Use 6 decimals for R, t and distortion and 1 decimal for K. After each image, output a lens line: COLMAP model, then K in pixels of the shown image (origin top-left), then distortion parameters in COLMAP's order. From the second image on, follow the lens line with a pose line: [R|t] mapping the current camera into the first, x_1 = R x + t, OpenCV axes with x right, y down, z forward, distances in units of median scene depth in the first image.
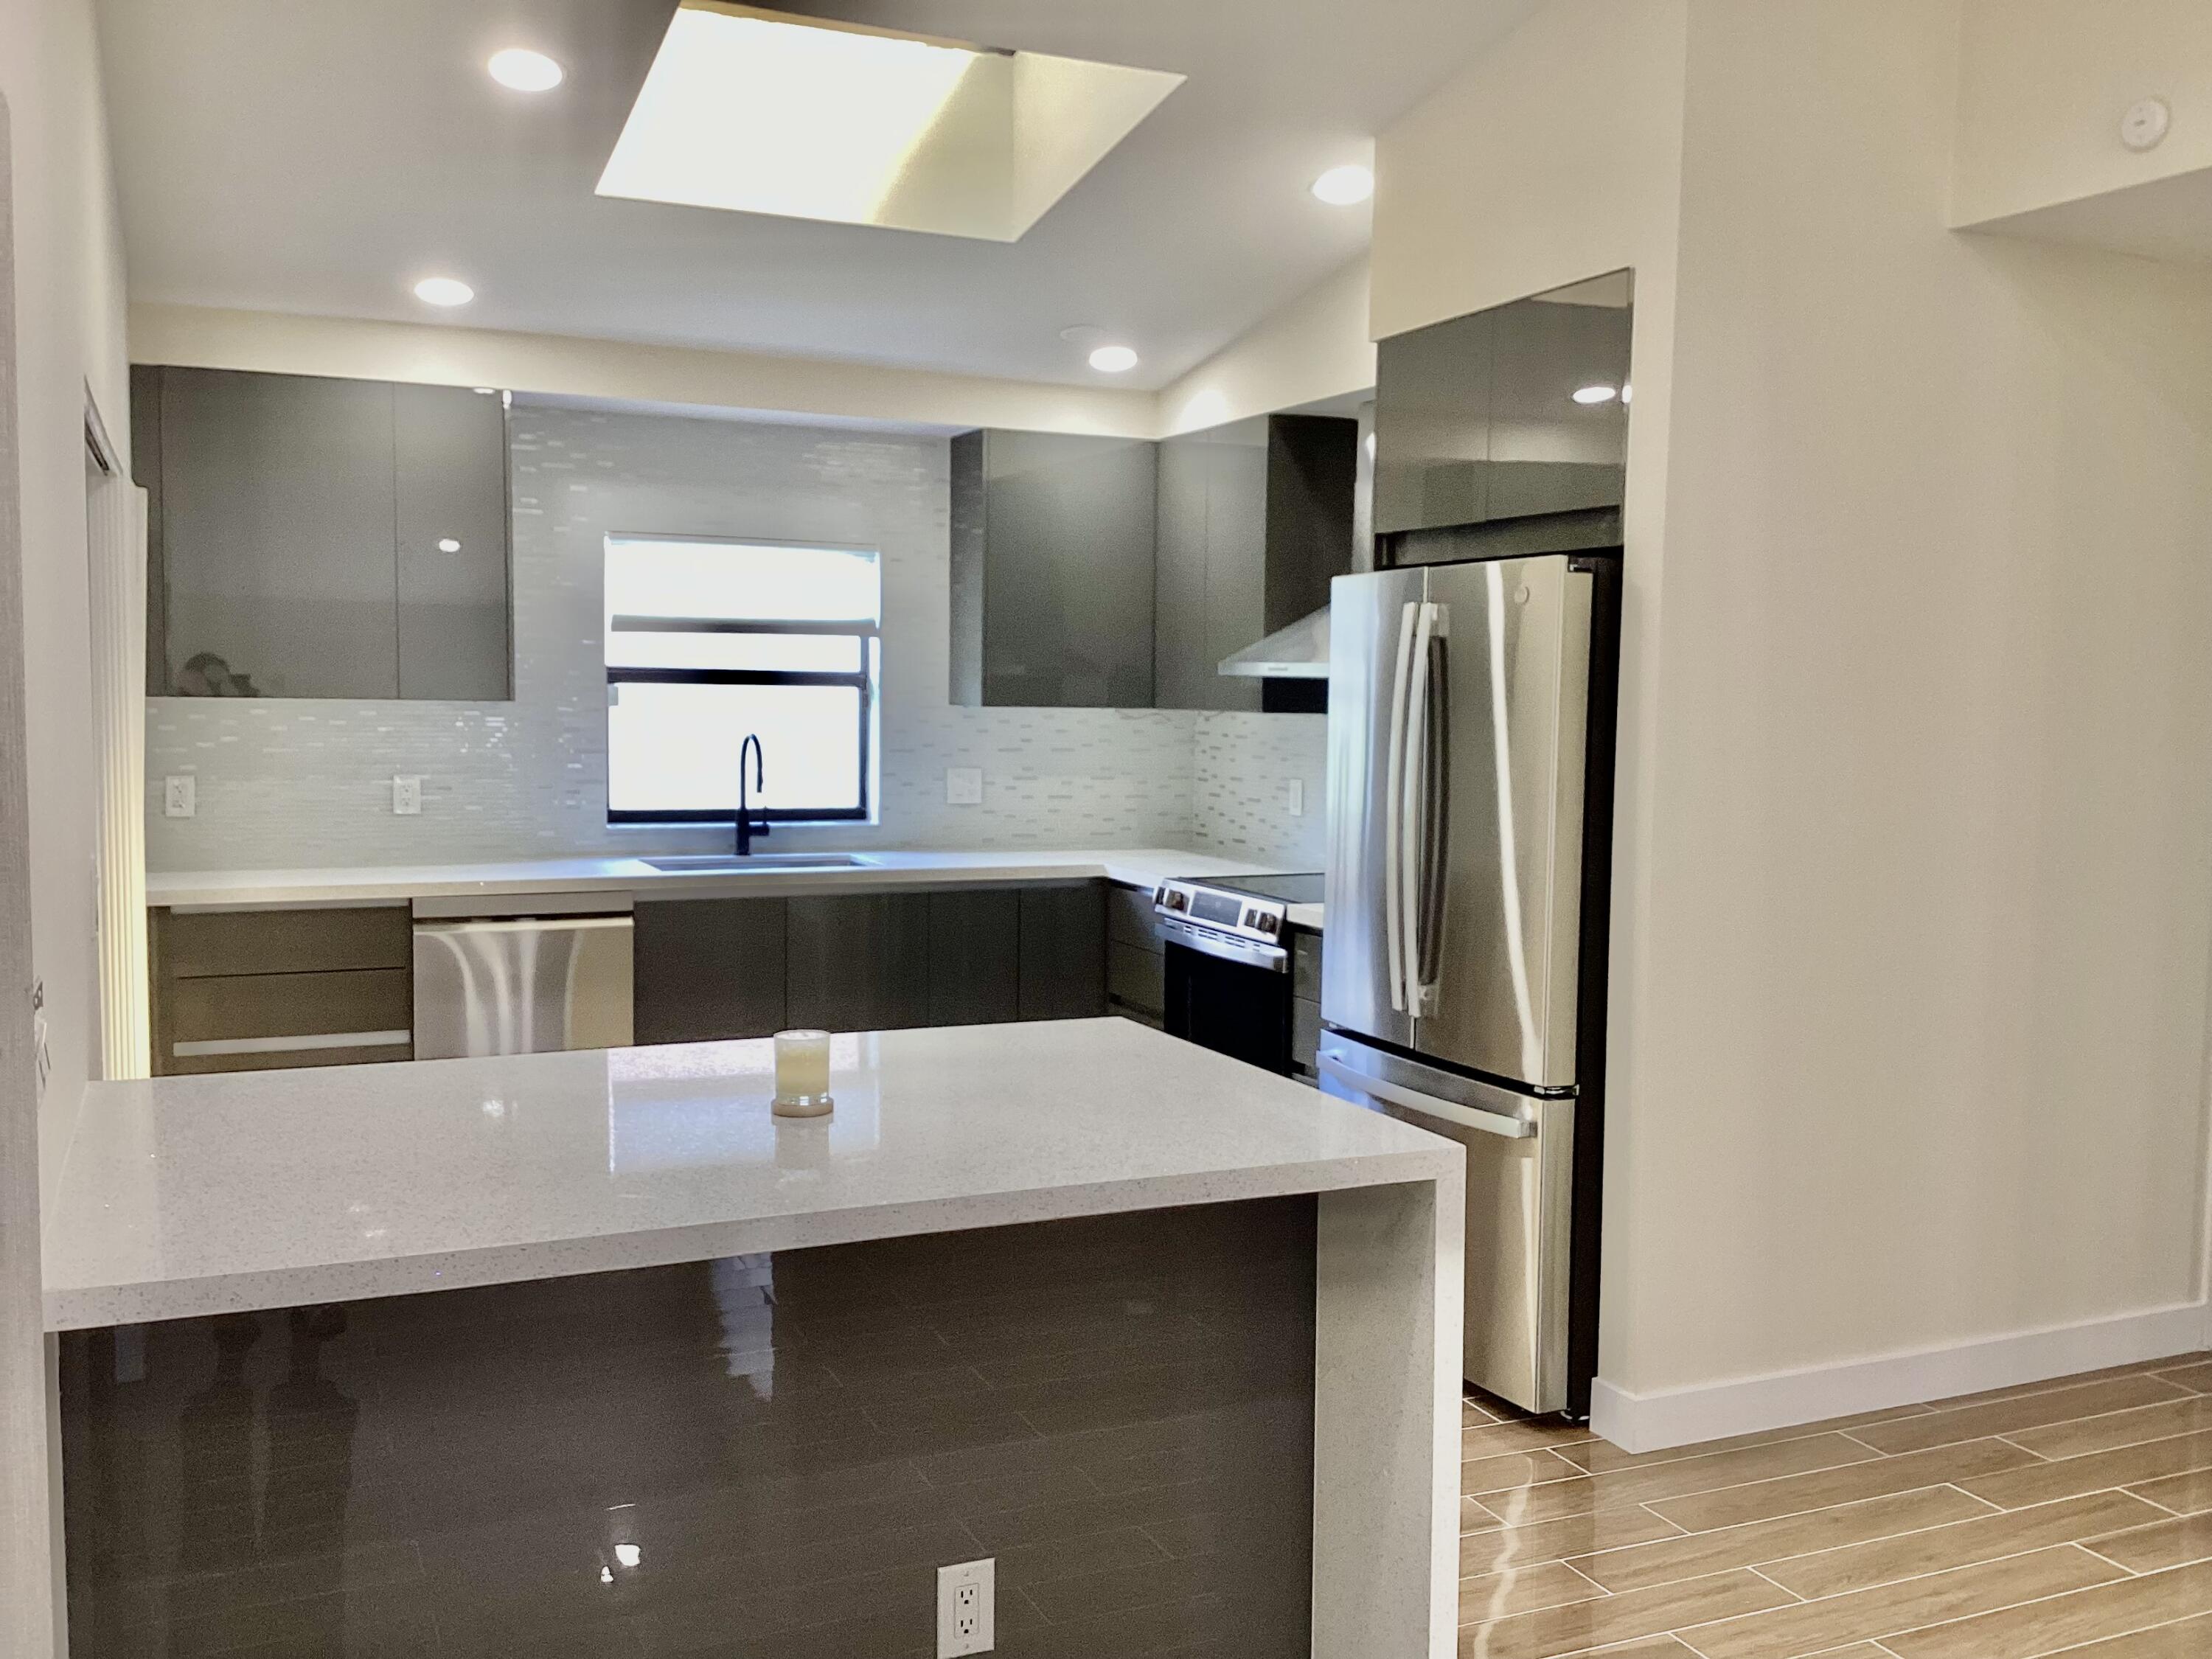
lens RADIAL K [[1987.4, 0, 1117.4], [0, 1987.4, 836.4], [0, 0, 1]] dist [0.119669, -0.220903]
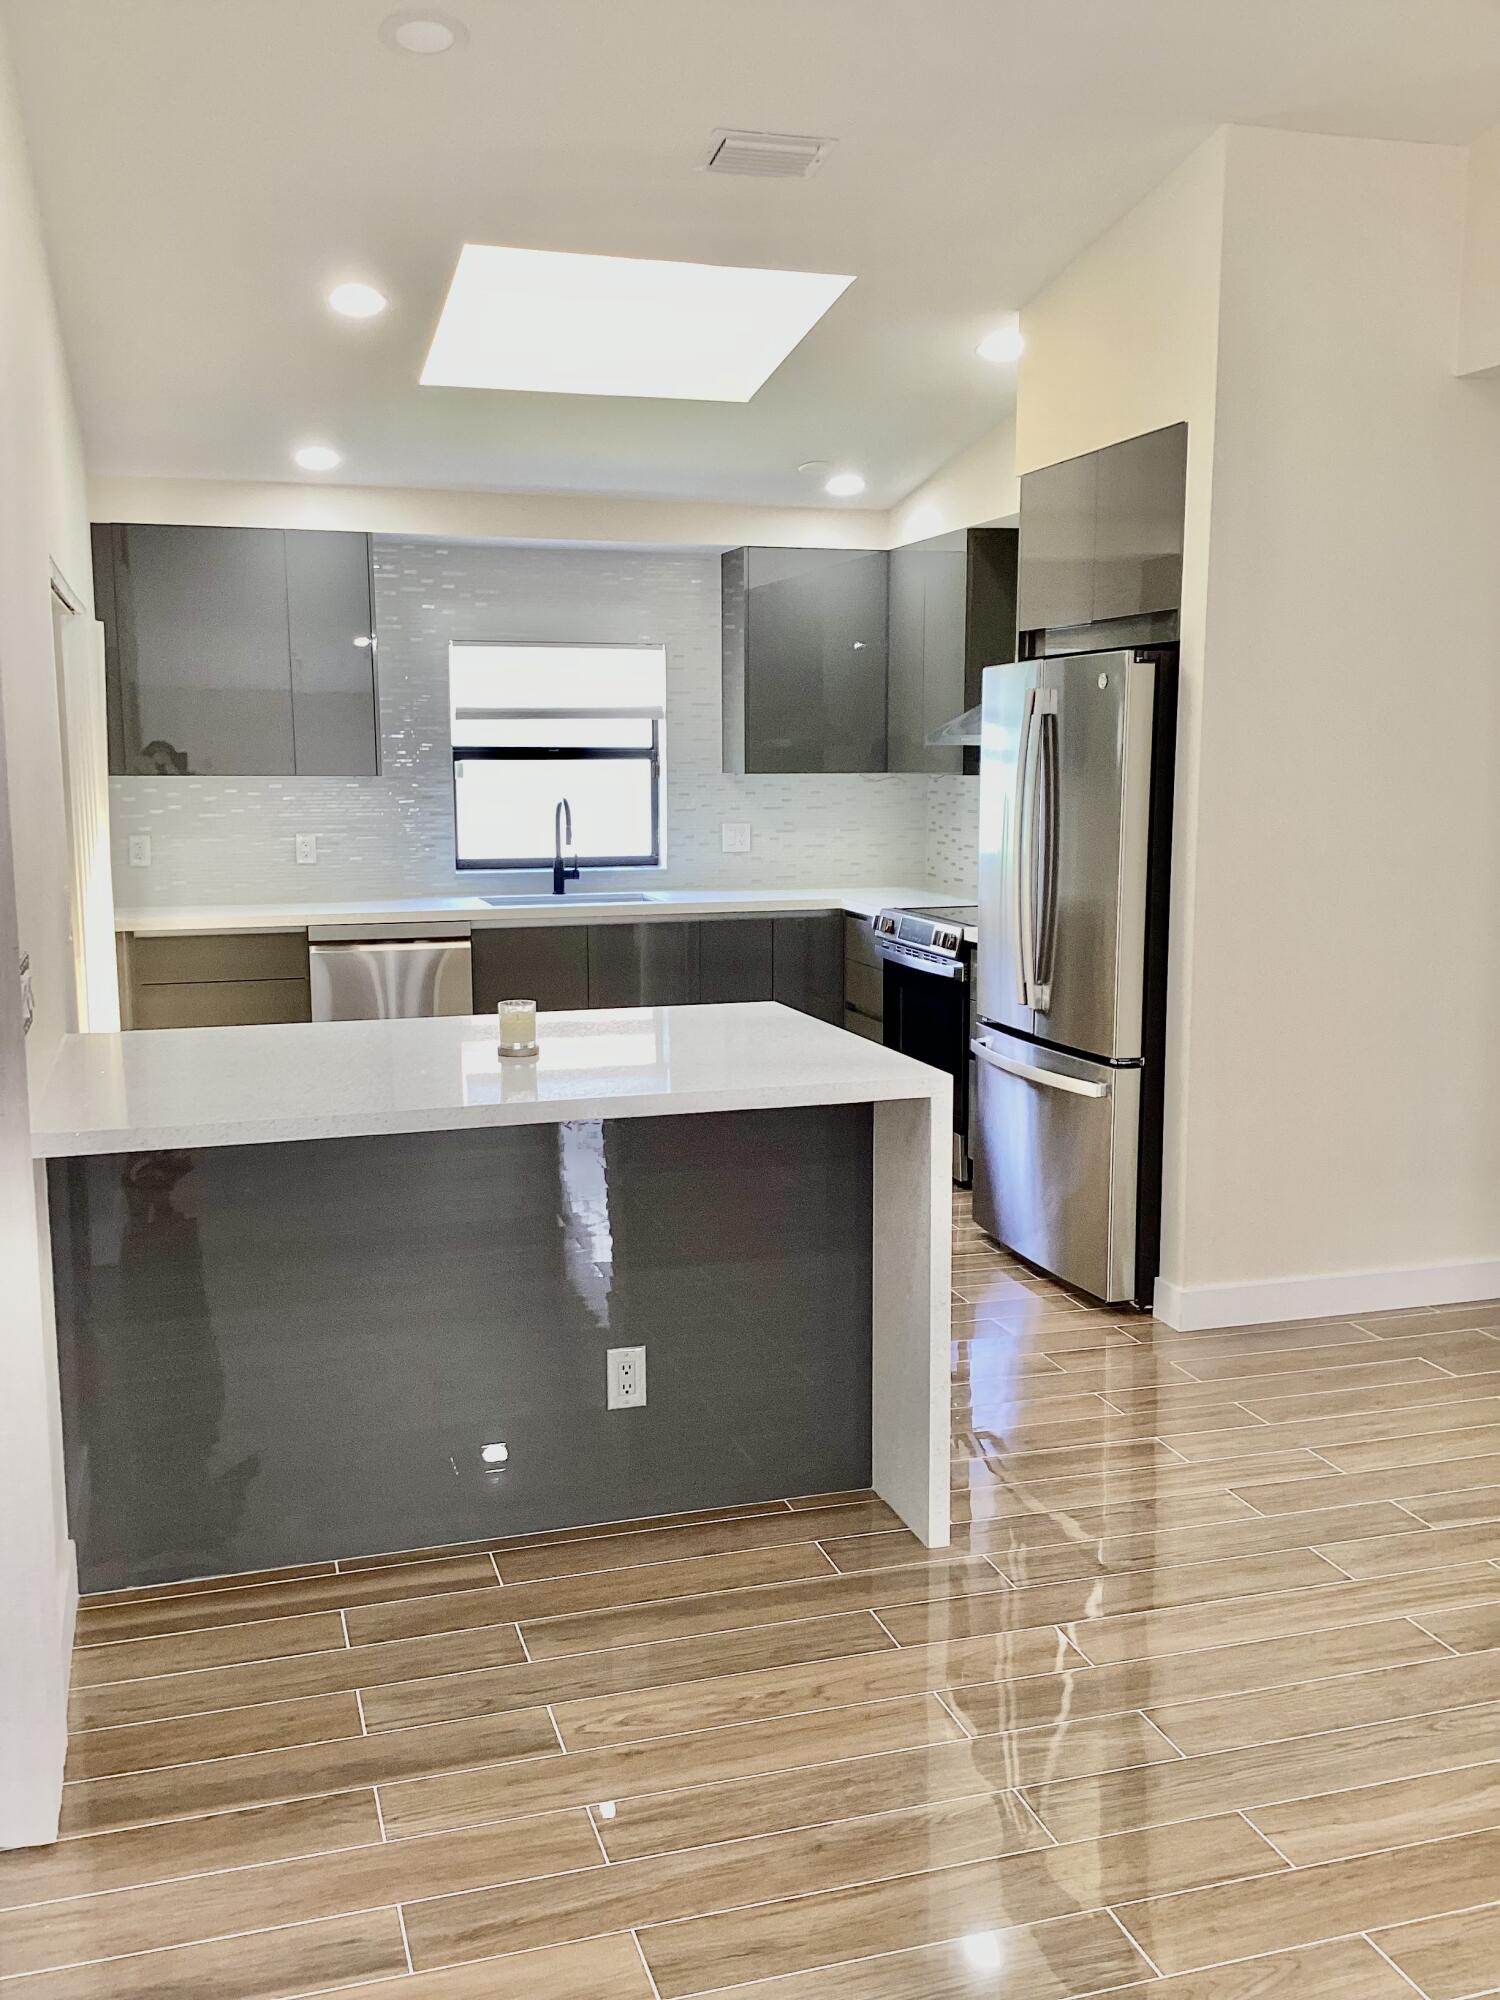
lens RADIAL K [[1793.8, 0, 738.1], [0, 1793.8, 1006.2], [0, 0, 1]] dist [0.134575, -0.232424]
pose [[0.991548, -0.000382, -0.129740, 0.083627], [0.009036, 0.997771, 0.066122, 0.006732], [0.129426, -0.066736, 0.989341, -0.143571]]
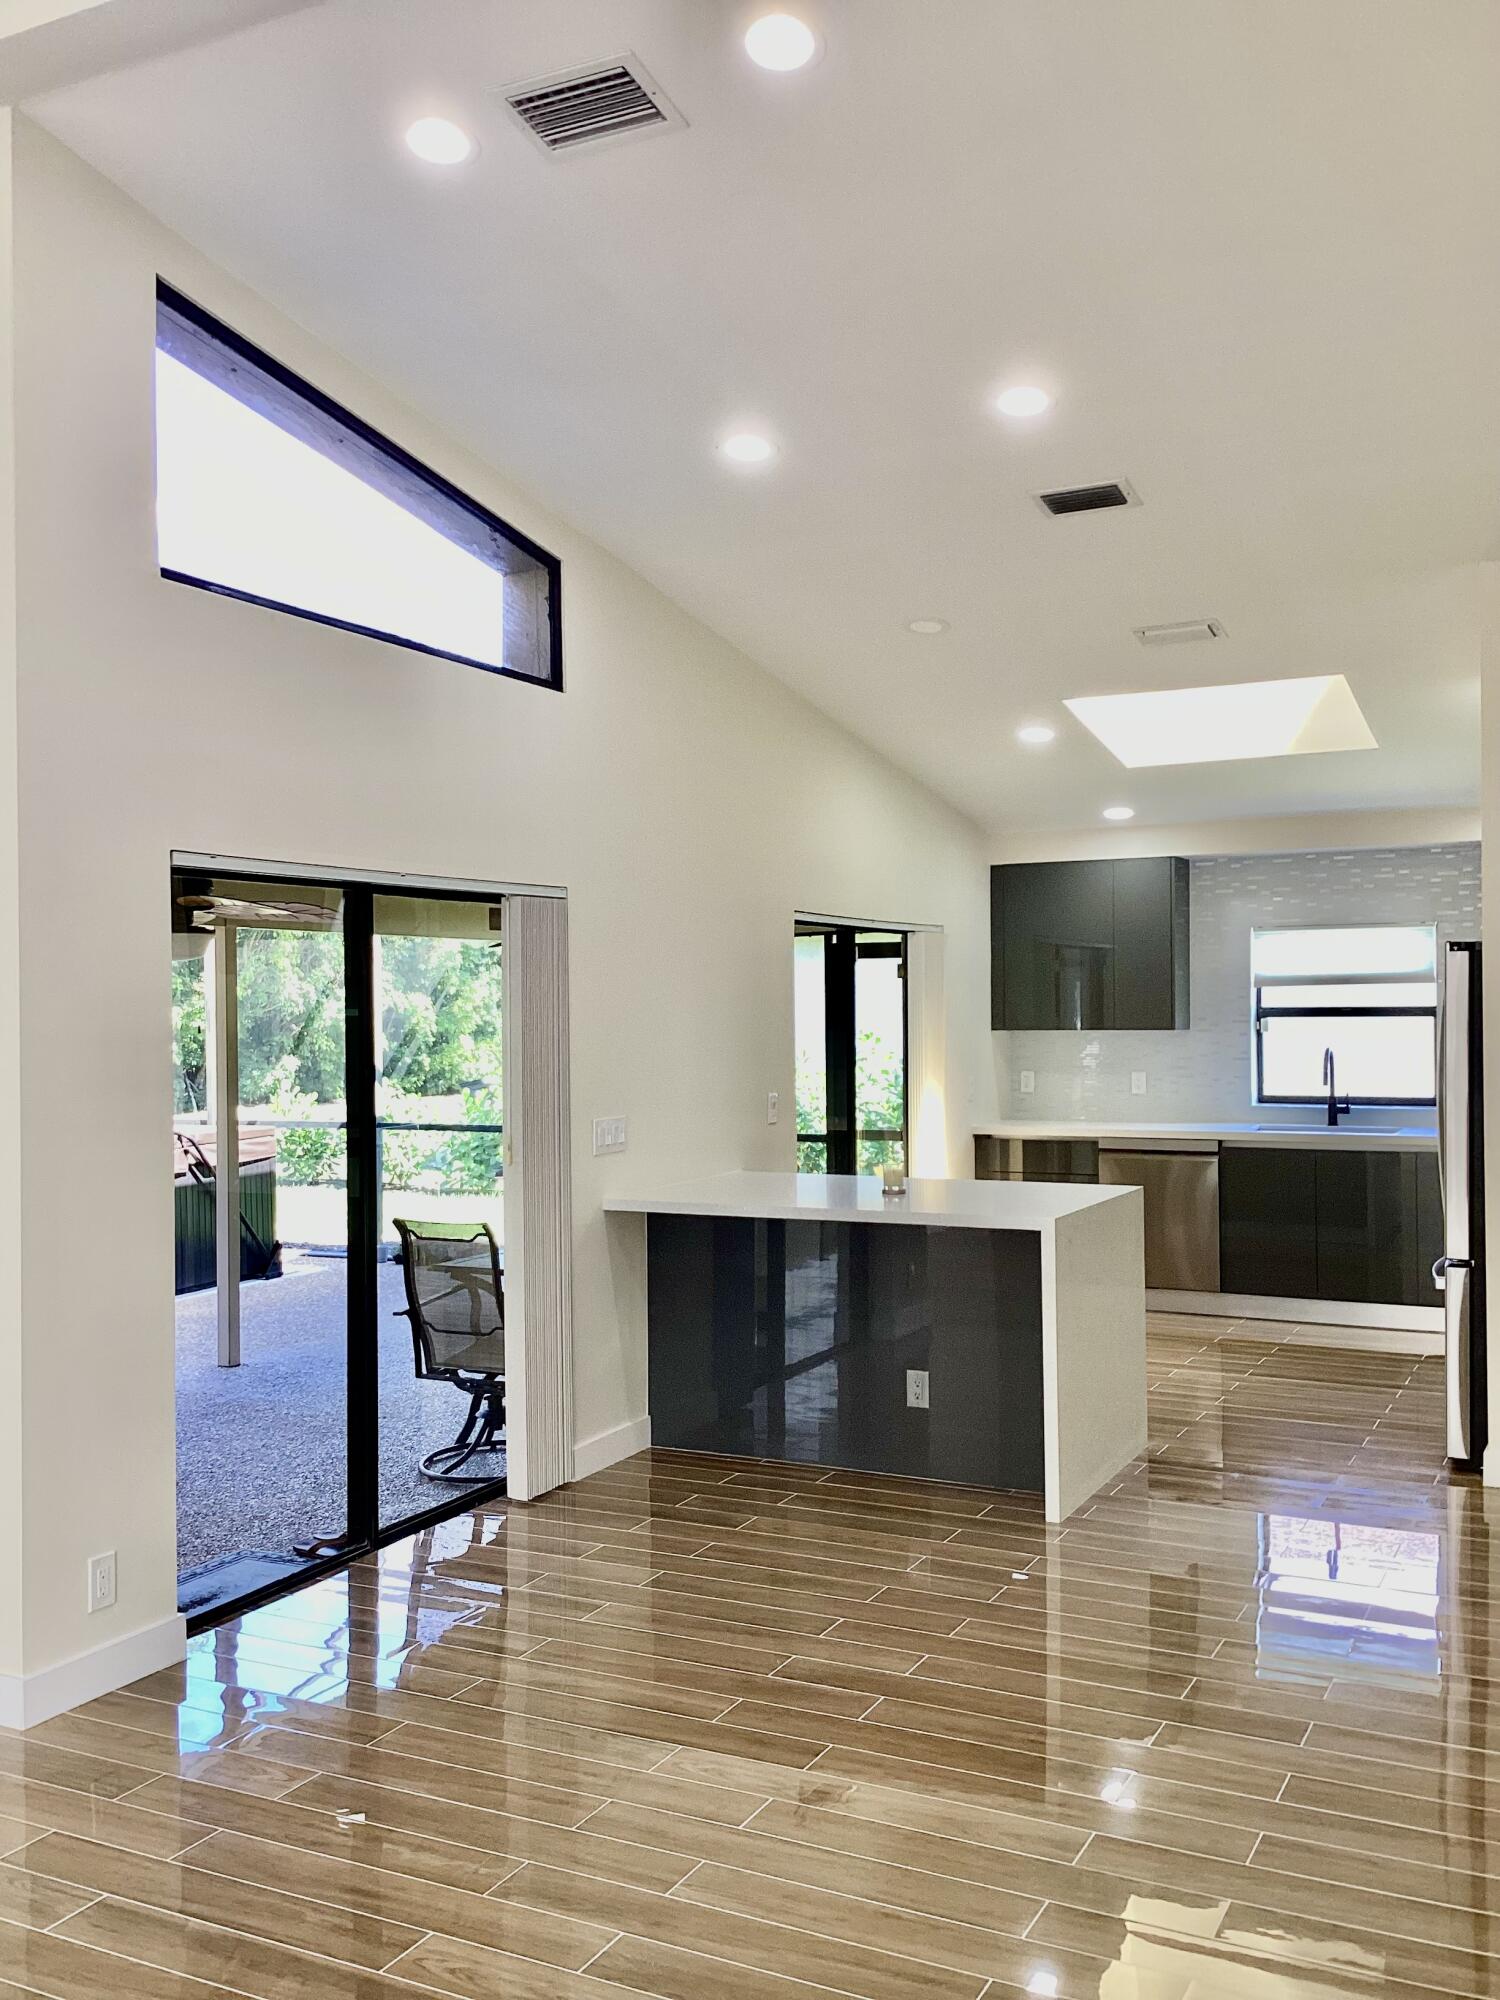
lens RADIAL K [[1817.7, 0, 750.0], [0, 1817.7, 1000.0], [0, 0, 1]] dist [0.177462, -0.234829]
pose [[0.621985, -0.021070, -0.782746, 0.735282], [-0.040172, 0.997463, -0.058771, 0.016102], [0.781998, 0.067999, 0.619560, -0.291801]]
